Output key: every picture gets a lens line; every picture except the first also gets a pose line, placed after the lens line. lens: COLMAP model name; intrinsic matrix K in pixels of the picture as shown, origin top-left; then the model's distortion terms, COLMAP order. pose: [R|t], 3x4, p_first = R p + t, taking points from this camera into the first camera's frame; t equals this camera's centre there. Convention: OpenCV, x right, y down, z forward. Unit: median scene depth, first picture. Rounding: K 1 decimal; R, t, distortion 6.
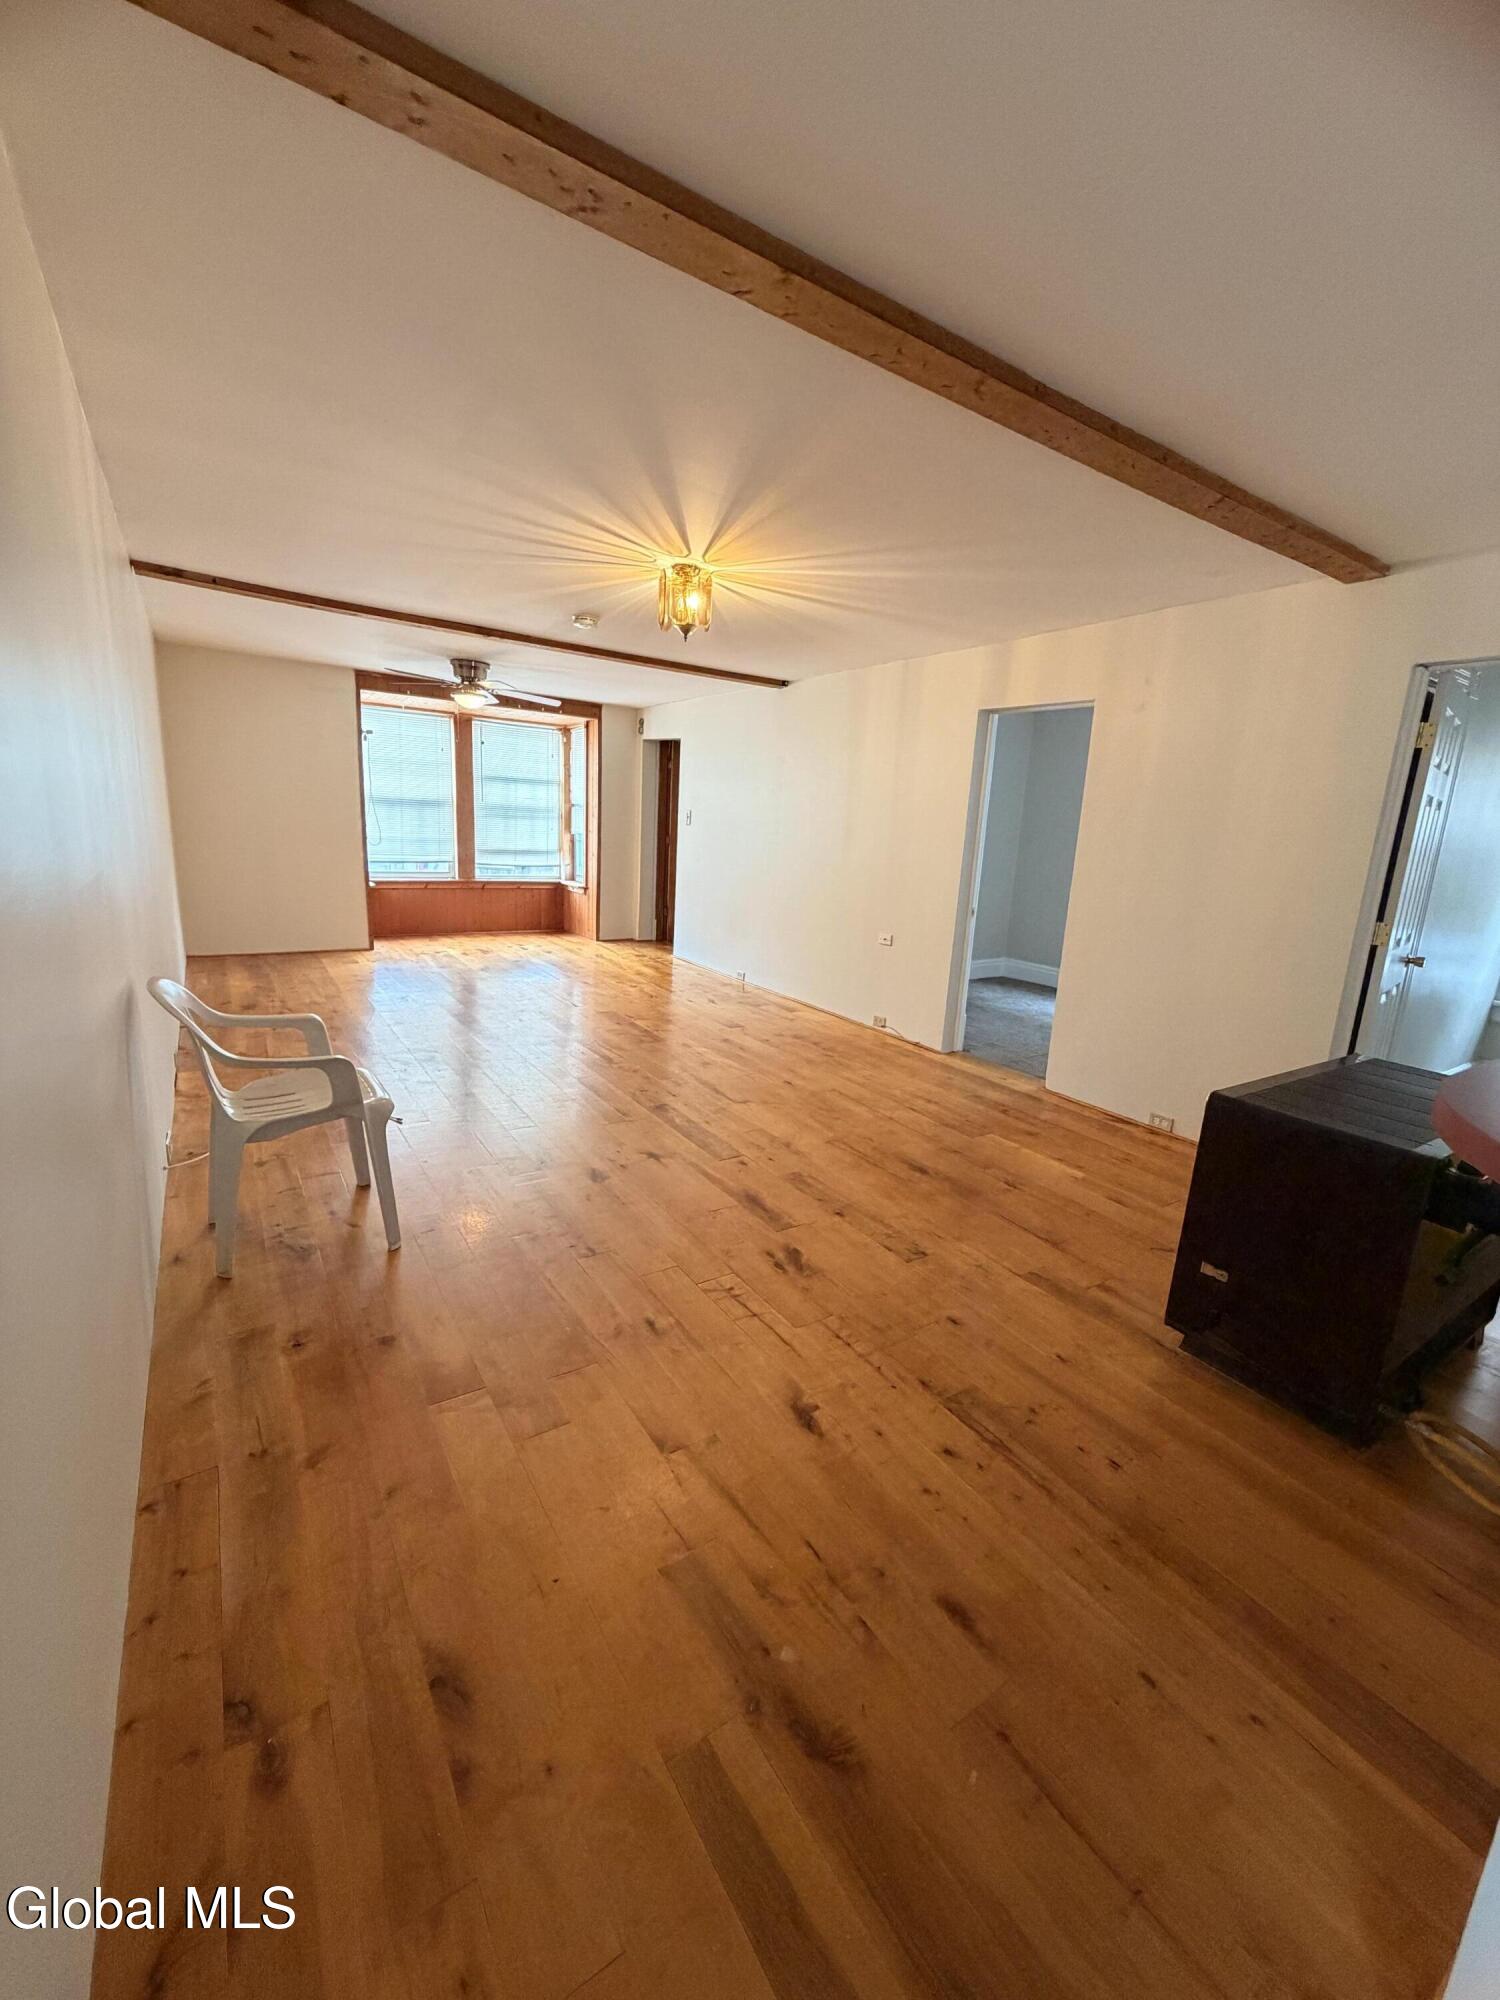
lens RADIAL K [[796.8, 0, 755.7], [0, 796.8, 996.2], [0, 0, 1]] dist [-0.017167, -0.000410]
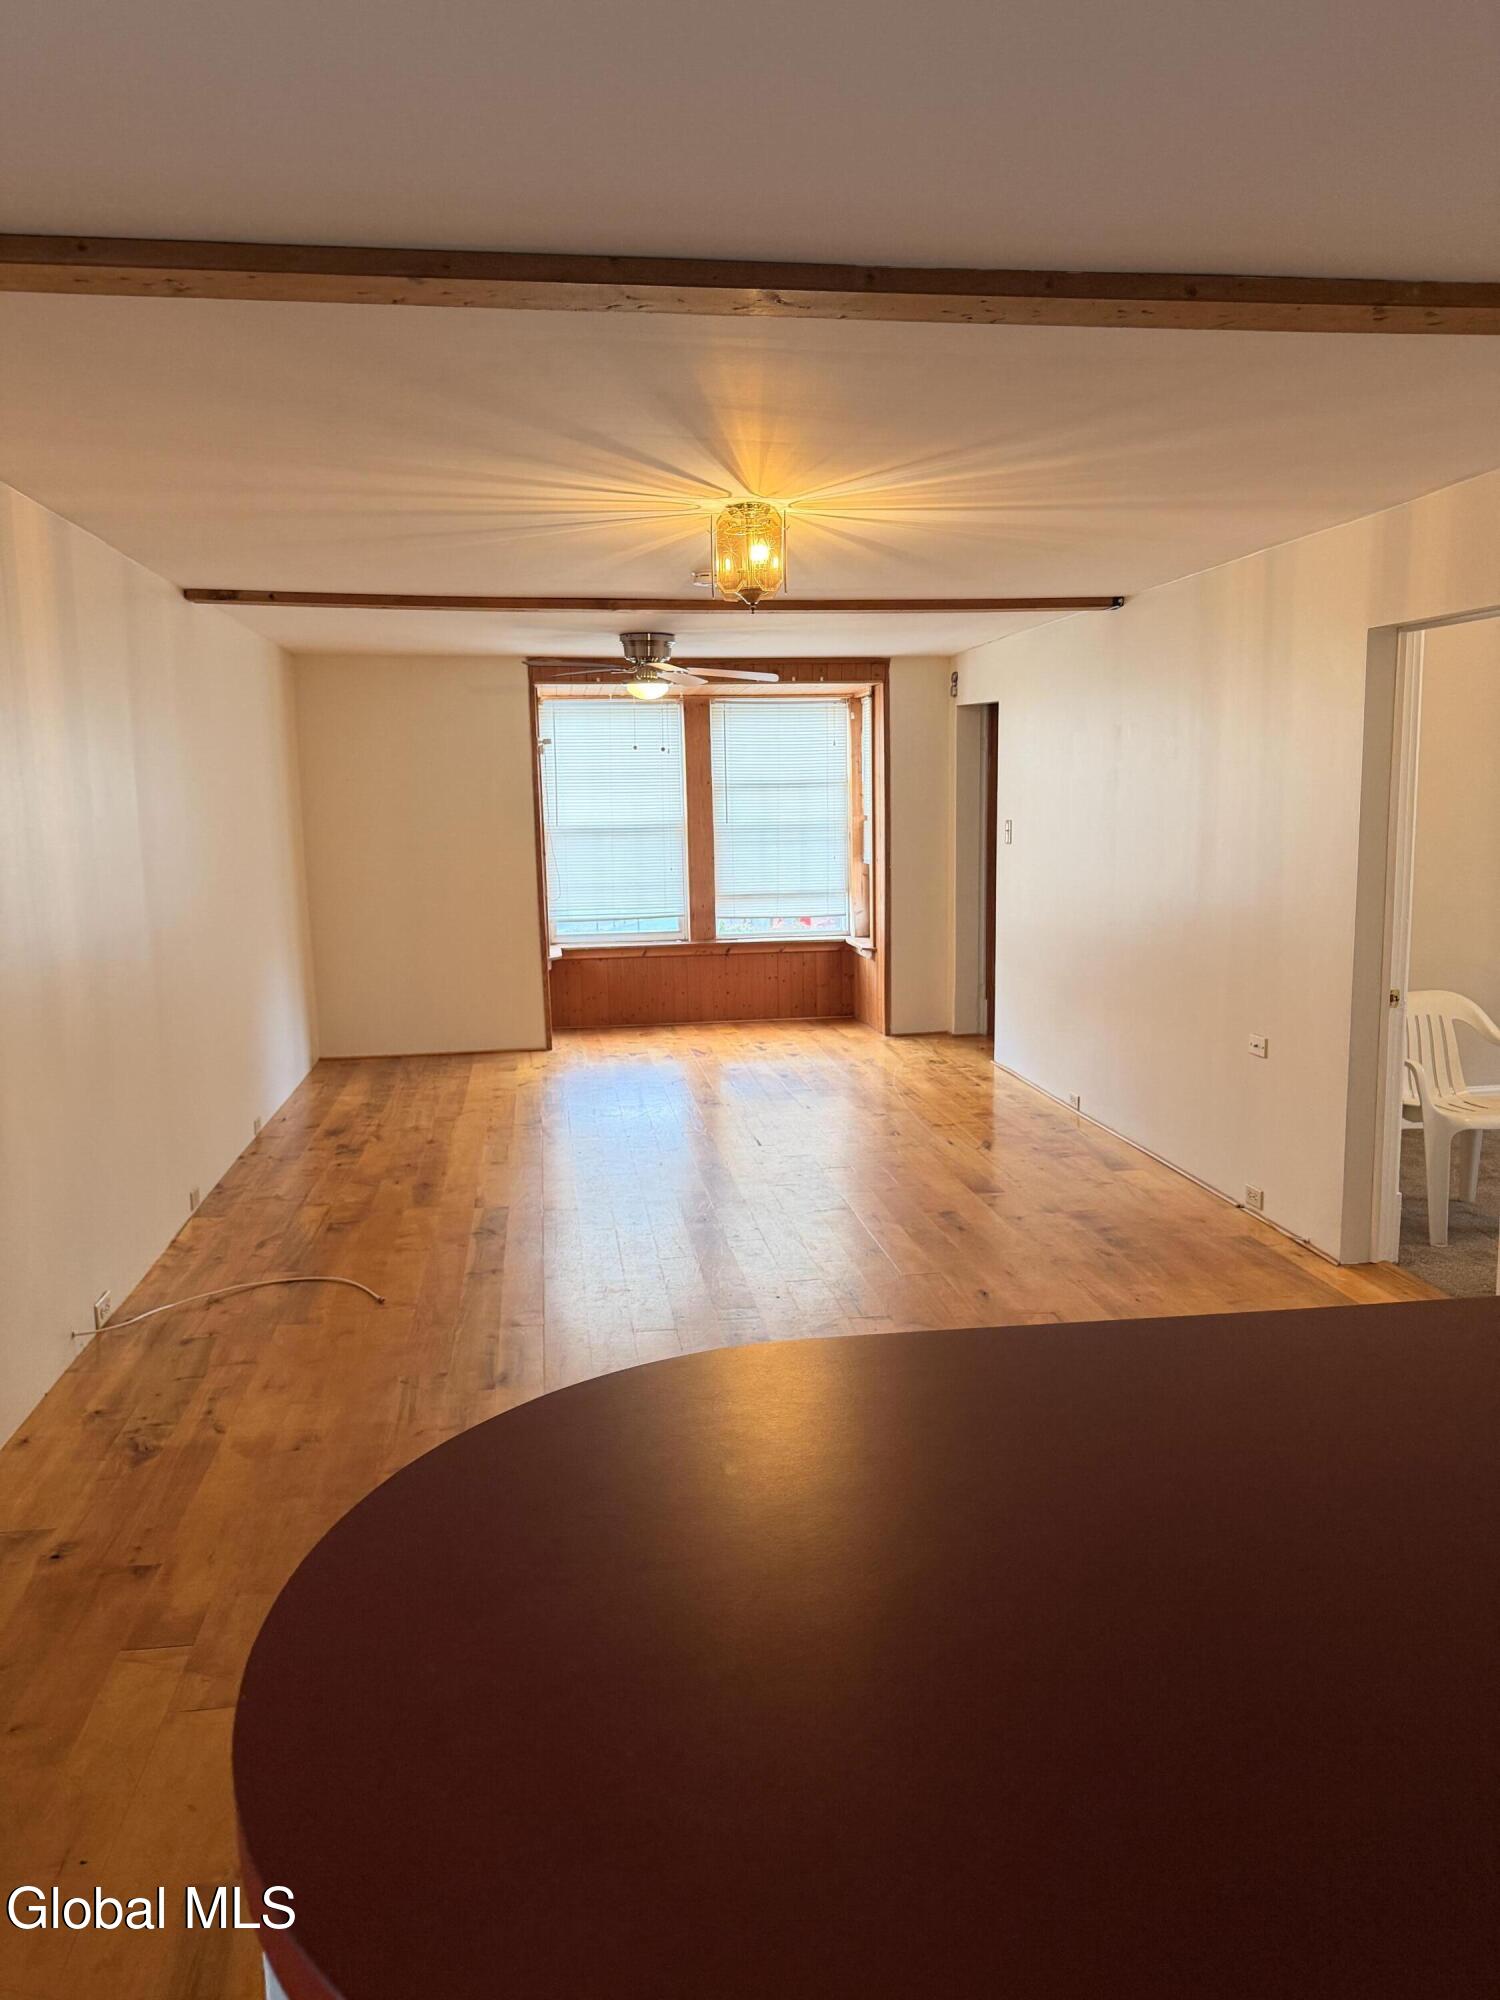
lens RADIAL K [[1407.4, 0, 742.1], [0, 1407.4, 1000.2], [0, 0, 1]] dist [0.023255, -0.009525]
pose [[0.895247, -0.007198, -0.445511, 0.197685], [-0.028569, 0.996885, -0.073515, -0.015320], [0.444653, 0.078542, 0.892253, -0.018466]]
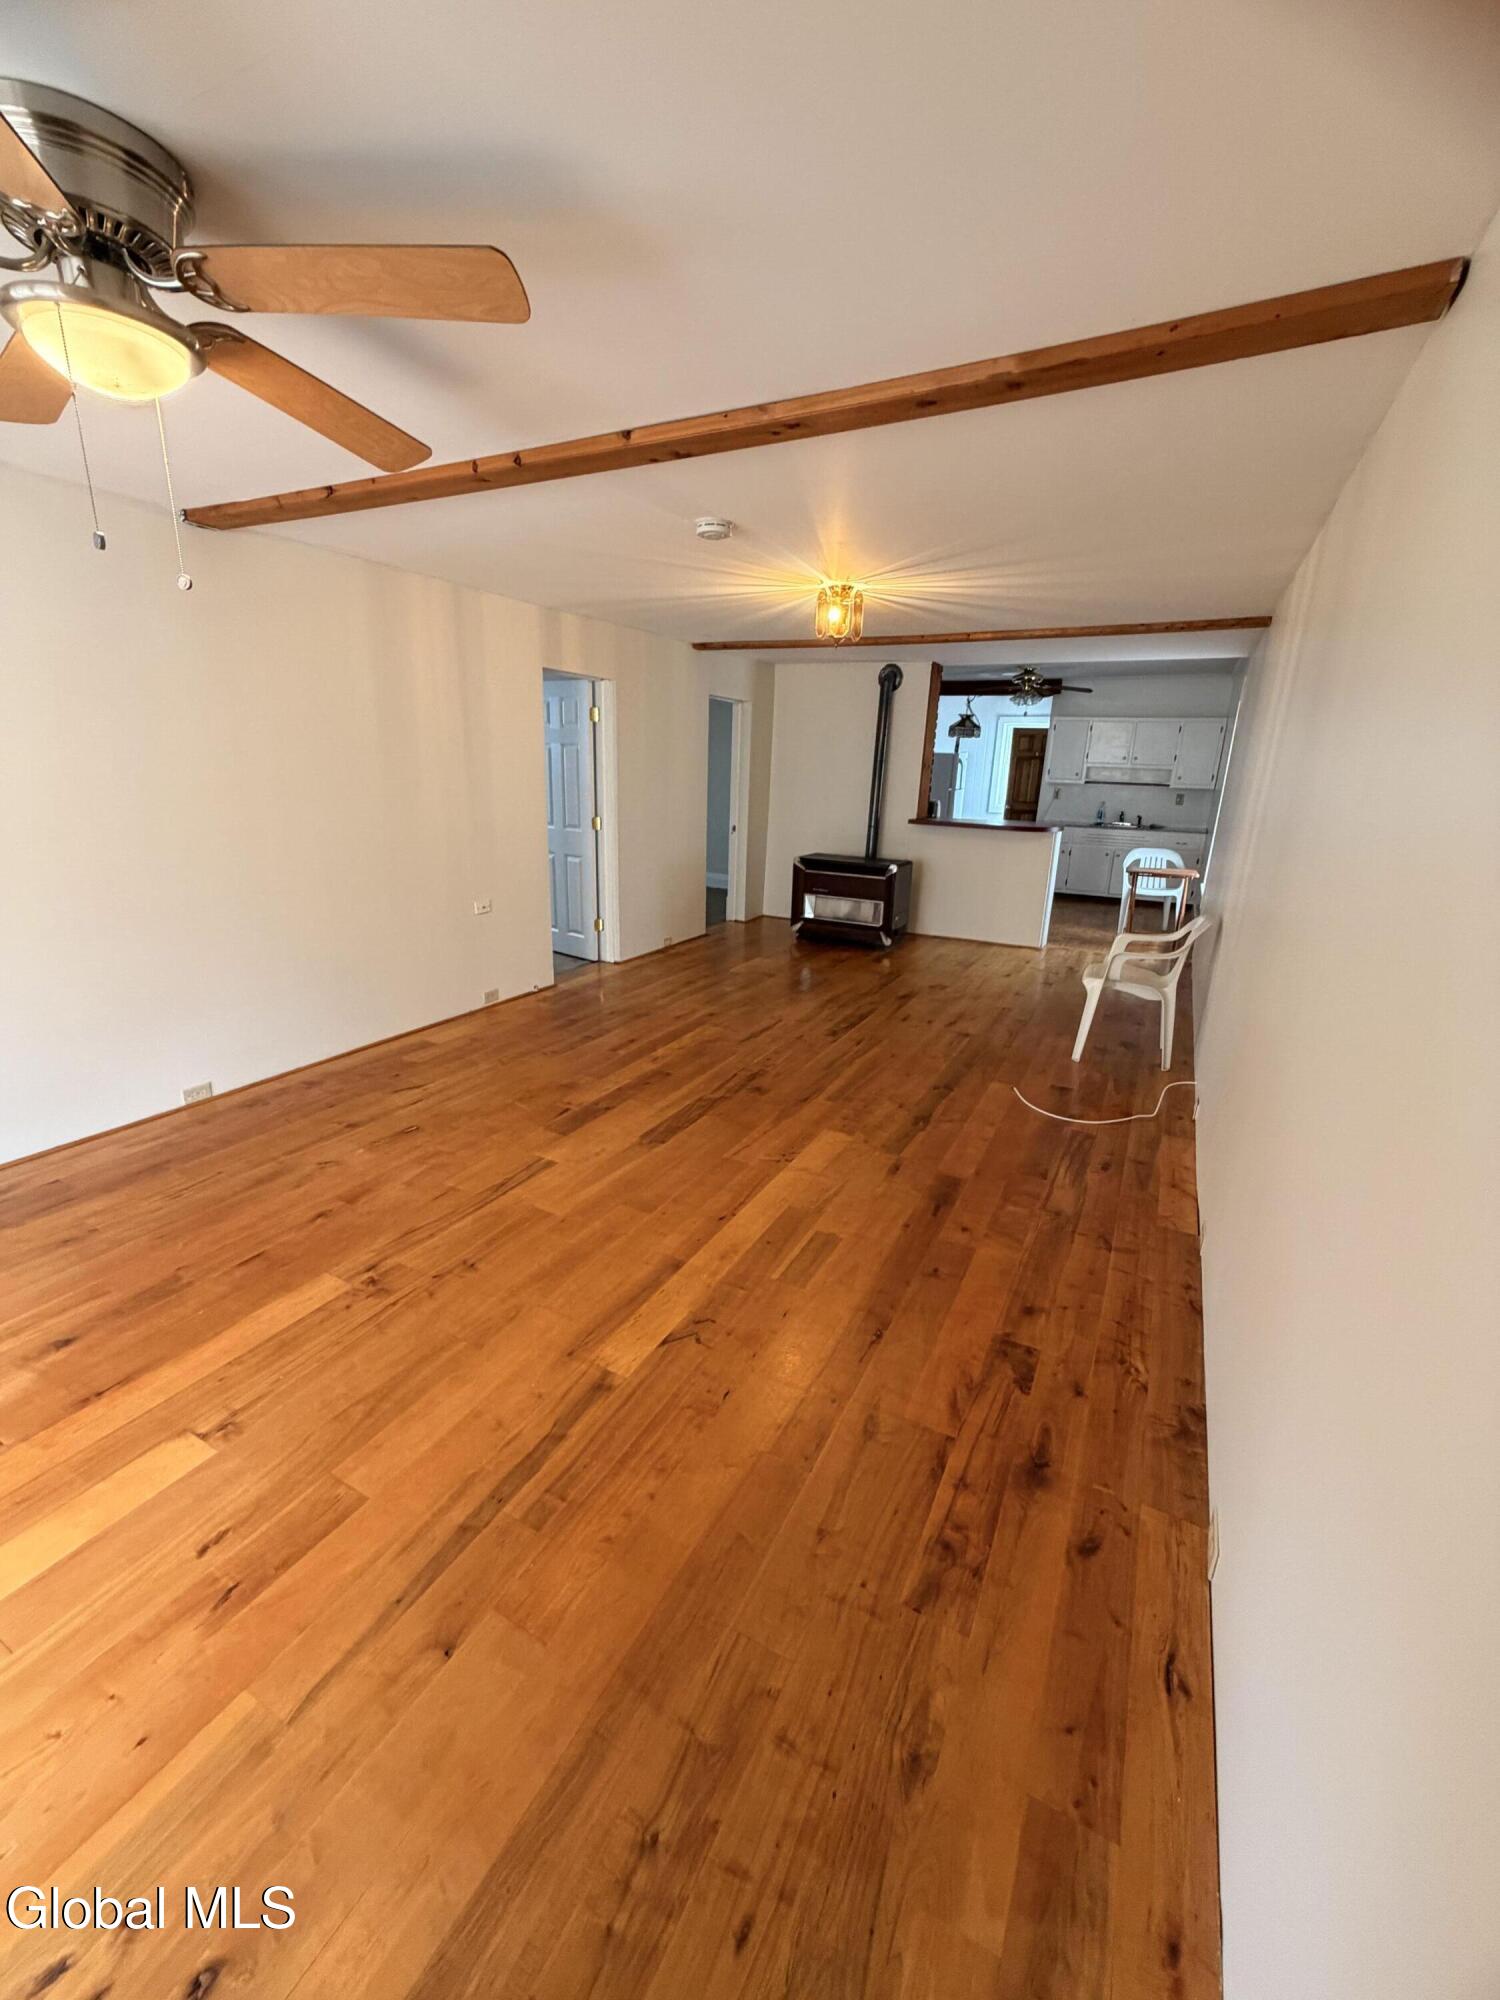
lens RADIAL K [[796.8, 0, 749.2], [0, 796.8, 999.9], [0, 0, 1]] dist [-0.017167, -0.000410]
pose [[-0.465582, -0.325268, 0.823064, -0.536638], [0.131878, 0.894128, 0.427951, -0.230503], [-0.875124, 0.307791, -0.373395, 0.785800]]
